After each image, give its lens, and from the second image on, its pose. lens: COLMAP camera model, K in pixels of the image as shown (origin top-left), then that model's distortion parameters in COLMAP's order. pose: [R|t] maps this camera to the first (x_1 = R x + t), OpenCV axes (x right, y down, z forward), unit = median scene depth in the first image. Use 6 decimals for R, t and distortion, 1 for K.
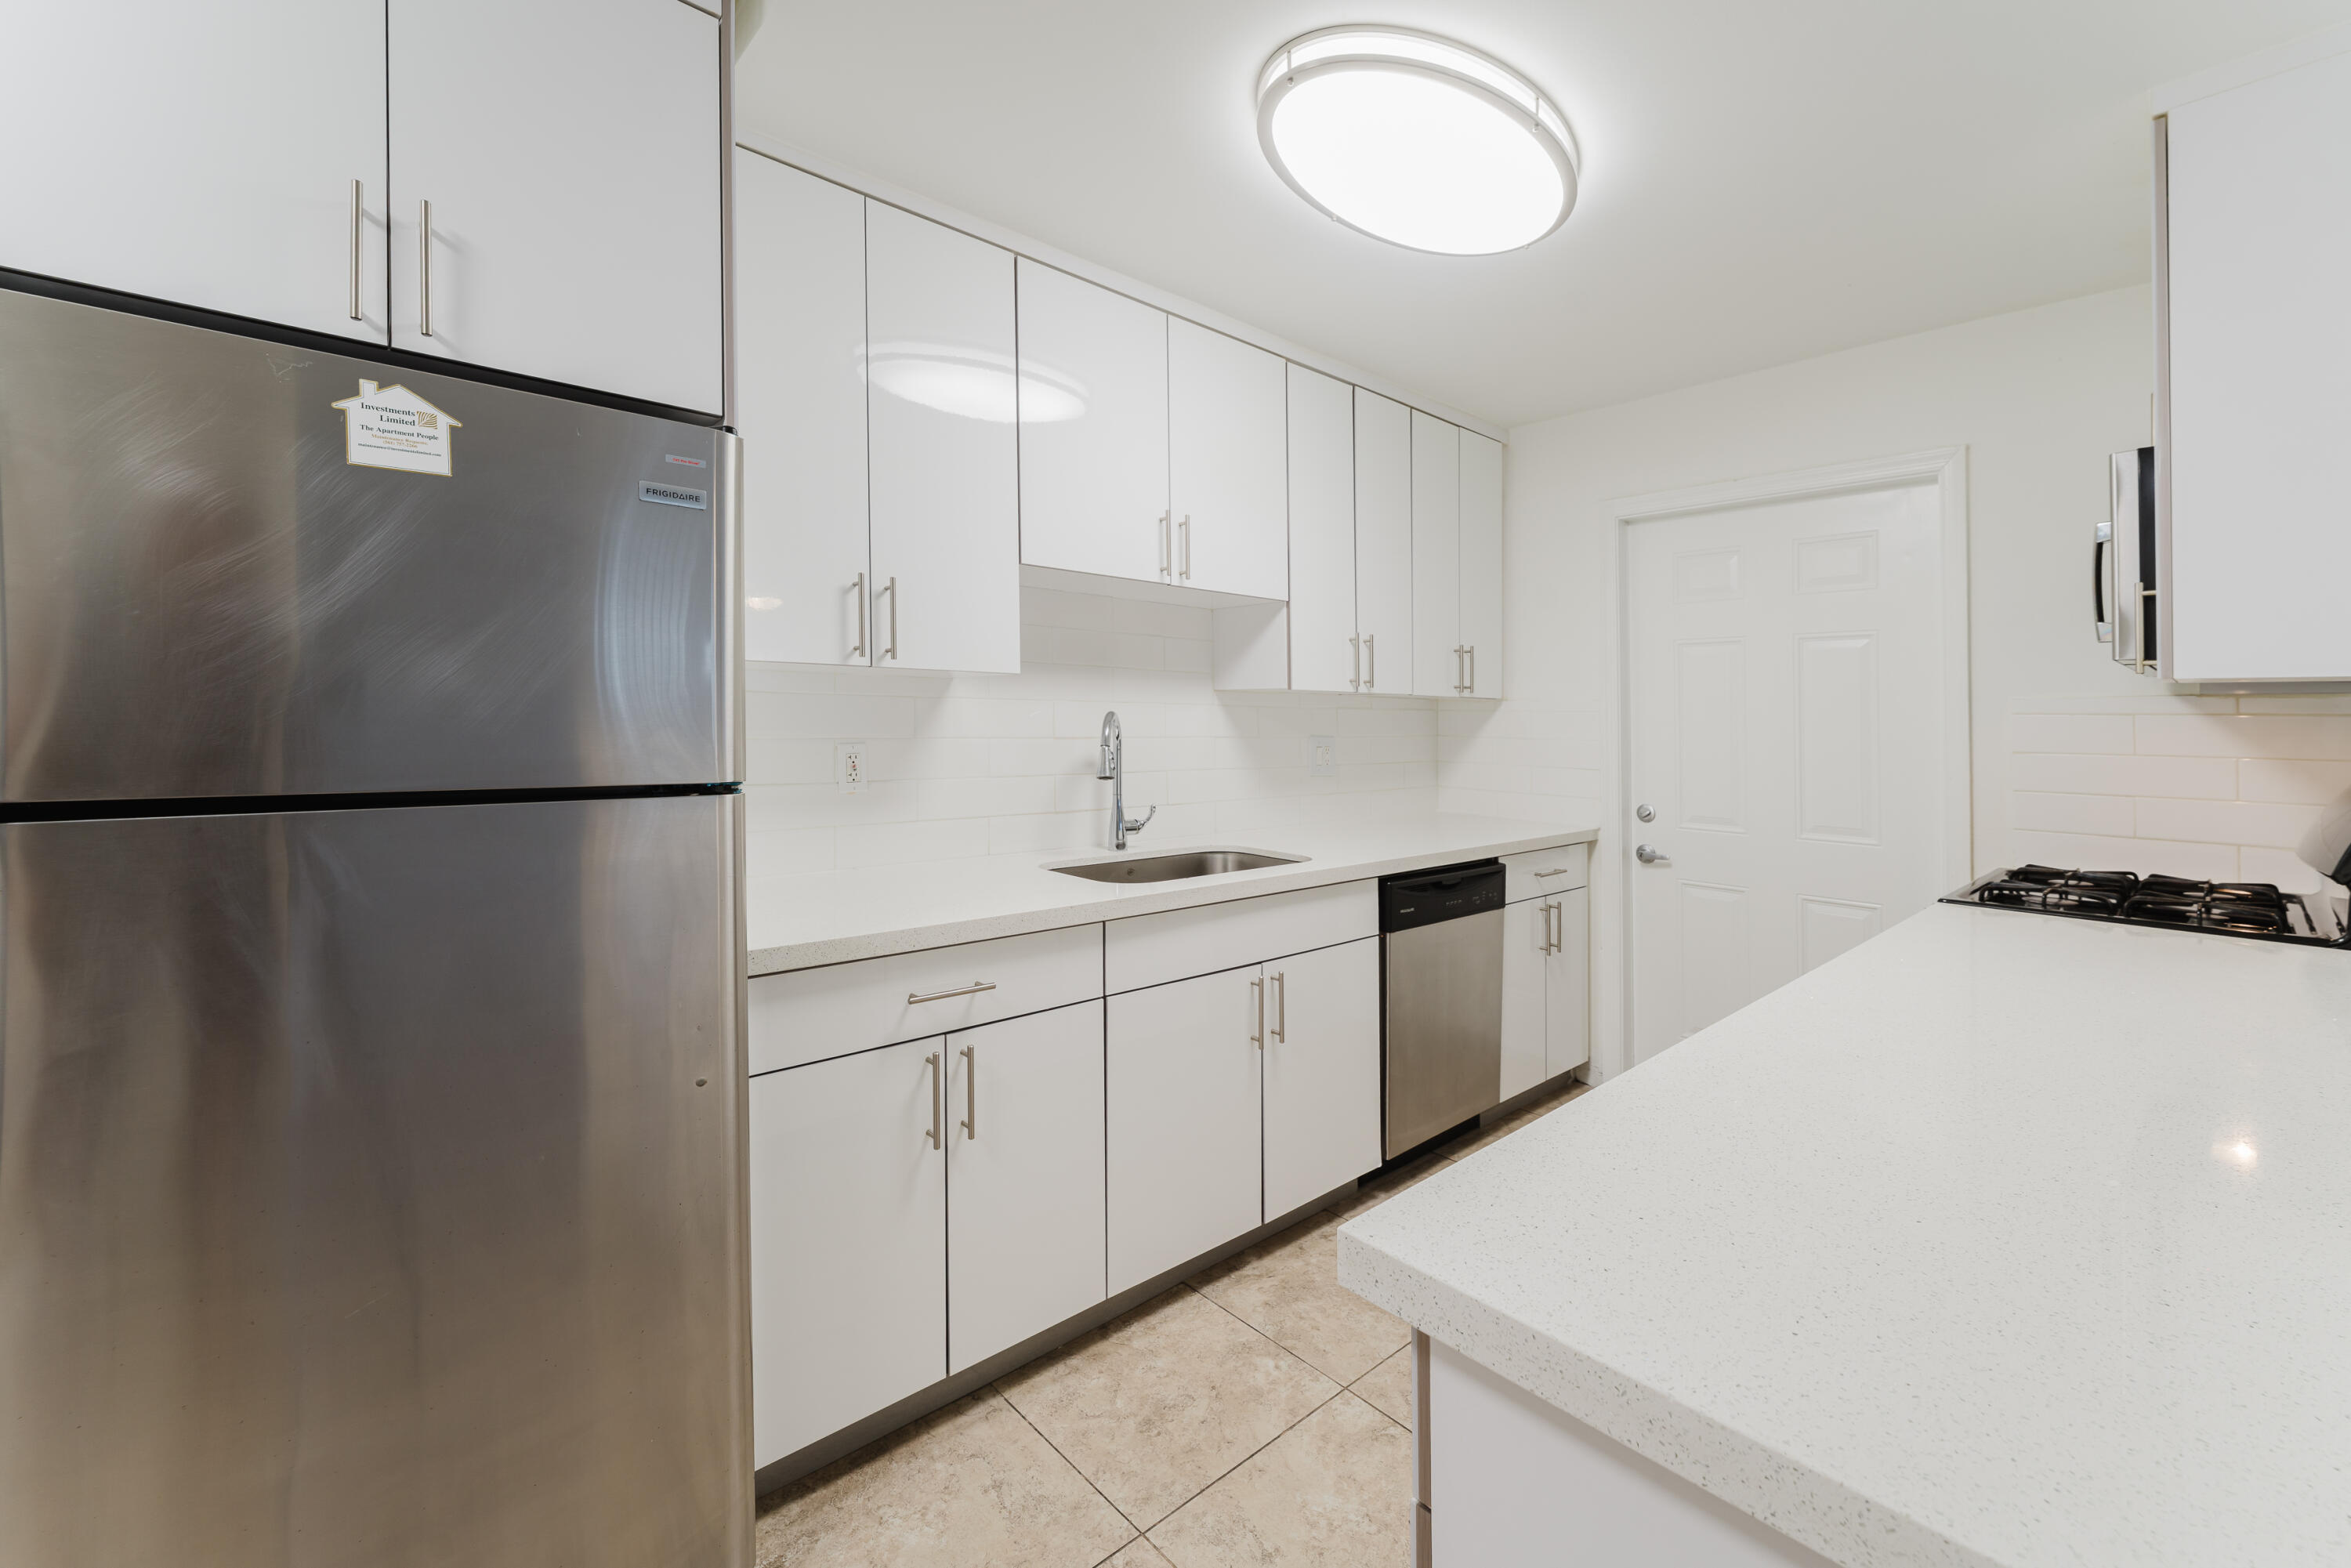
lens RADIAL K [[932.0, 0, 1192.0], [0, 932.0, 725.8], [0, 0, 1]] dist [-0.002880, 0.000307]
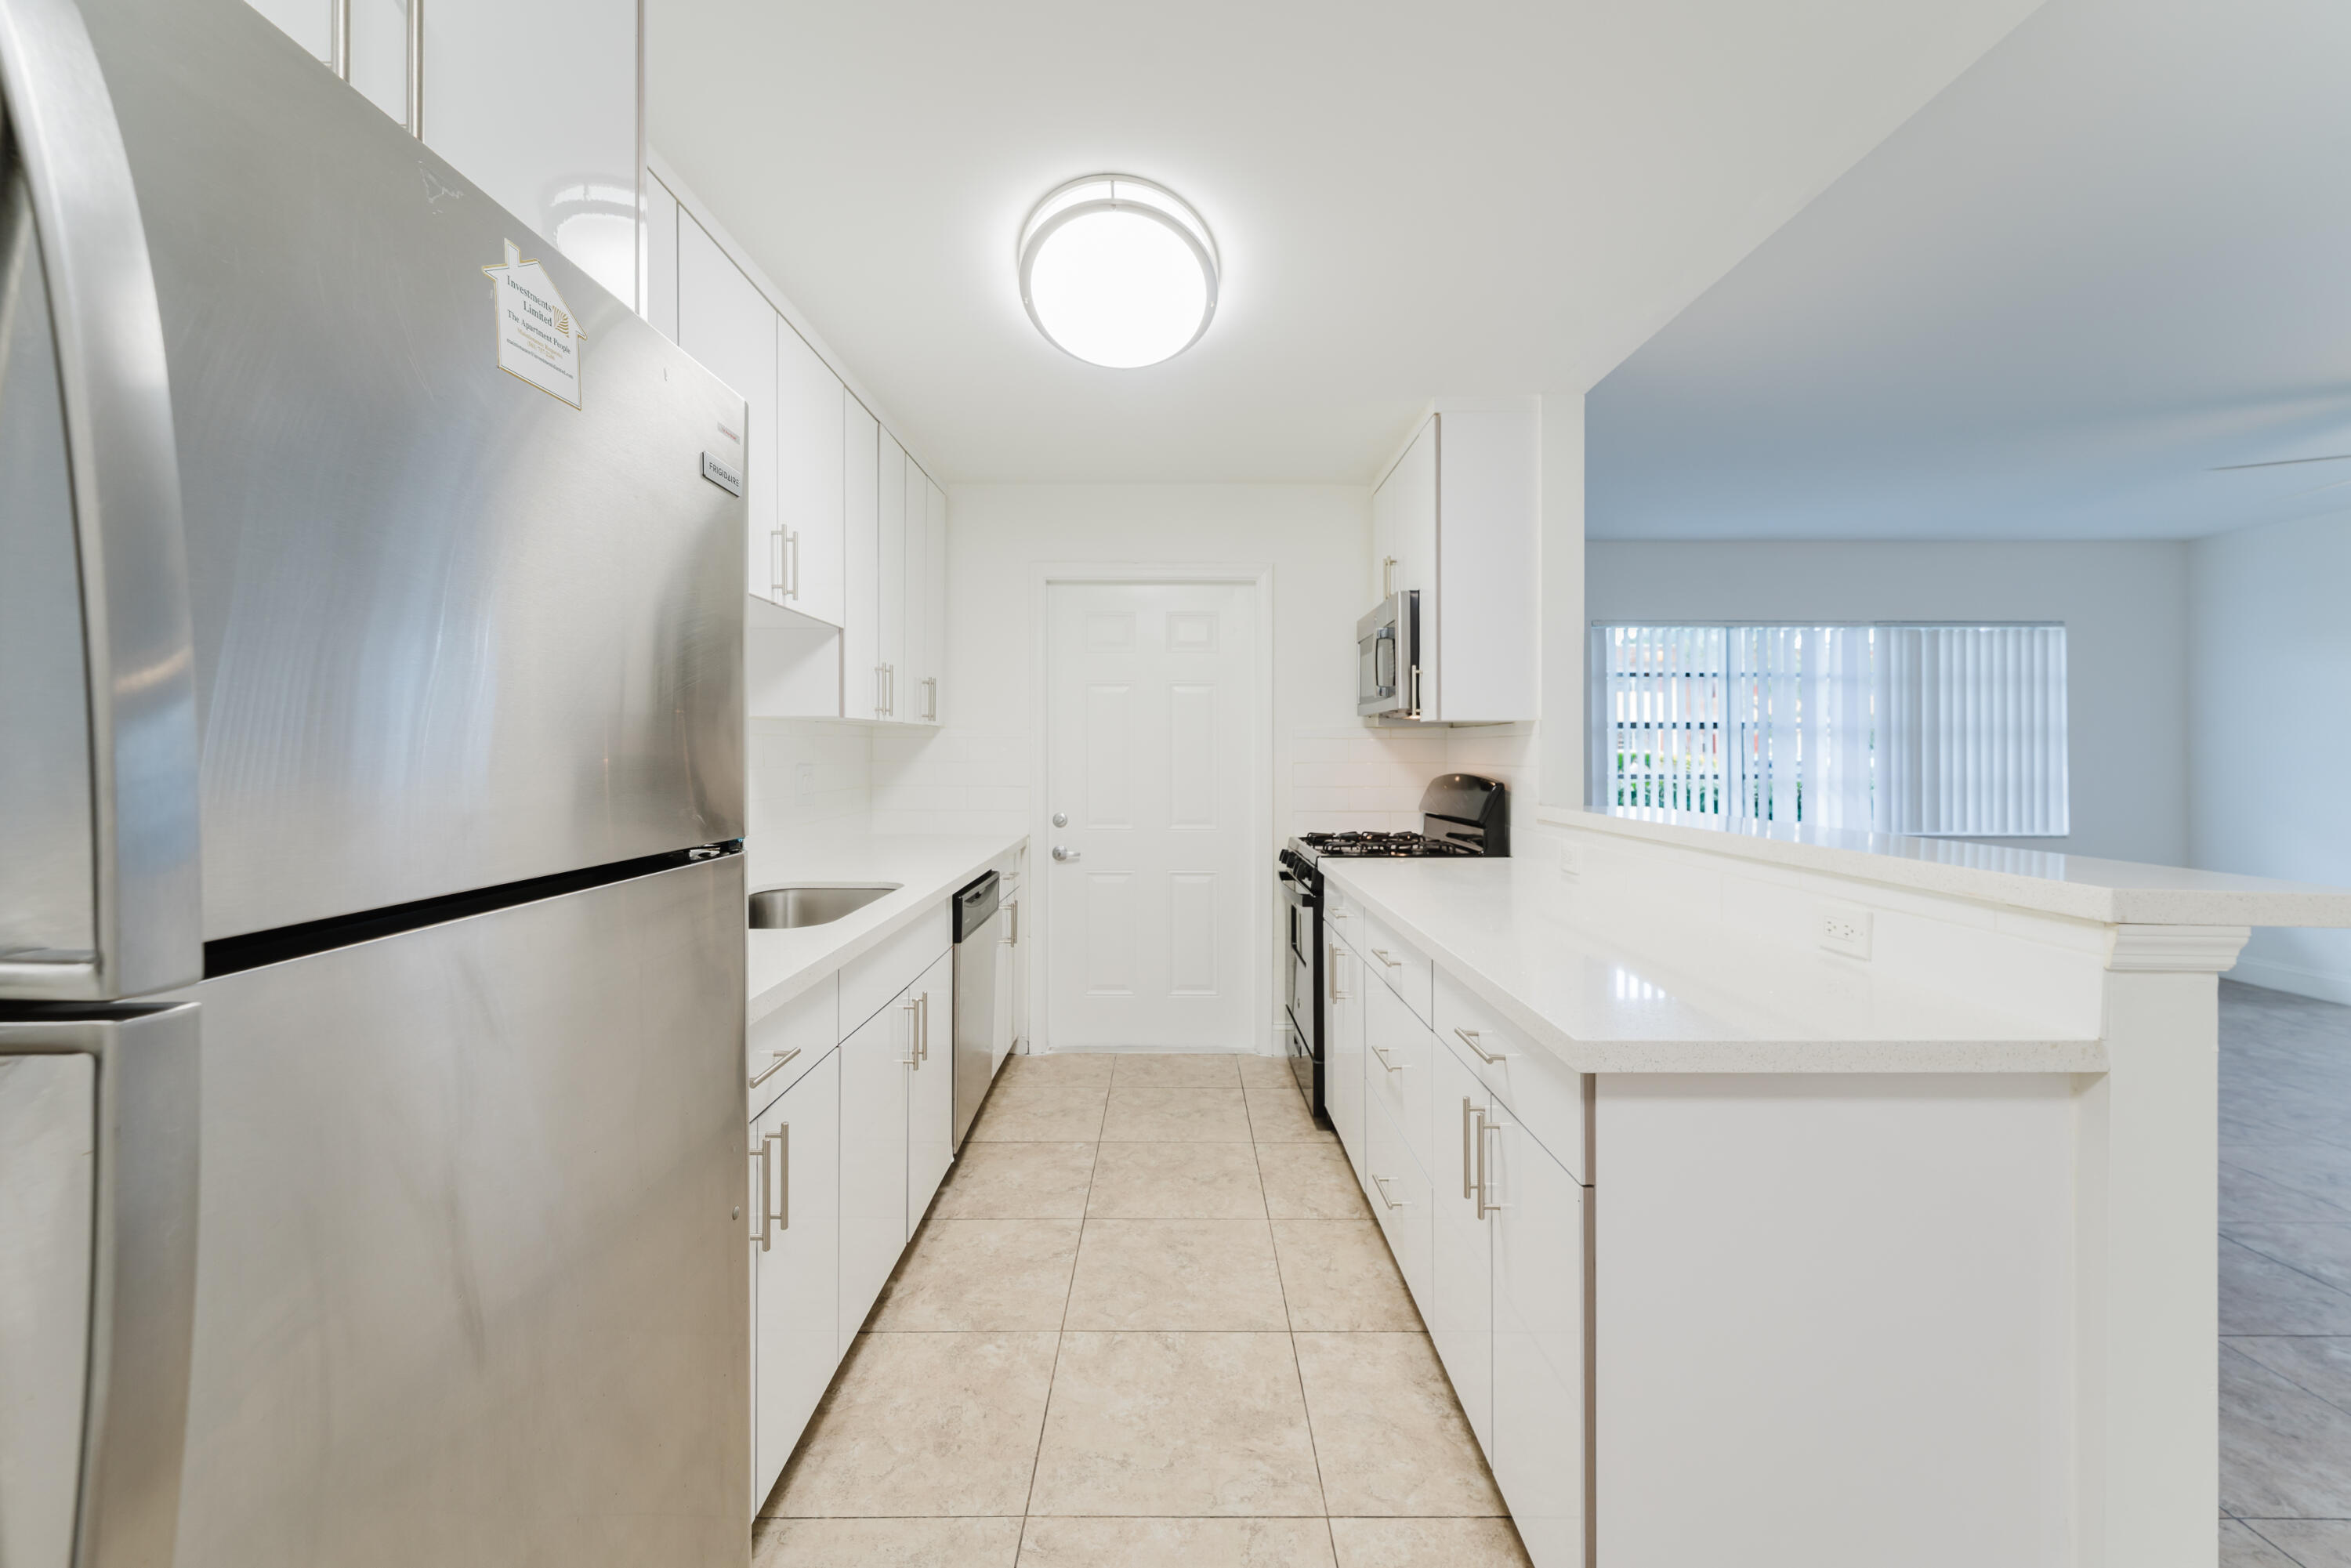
lens RADIAL K [[932.0, 0, 1131.8], [0, 932.0, 747.4], [0, 0, 1]] dist [-0.002880, 0.000307]
pose [[0.693322, -0.012743, 0.720515, -0.583737], [0.014610, 0.999887, 0.003624, -0.009603], [-0.720480, 0.008014, 0.693430, 0.135282]]
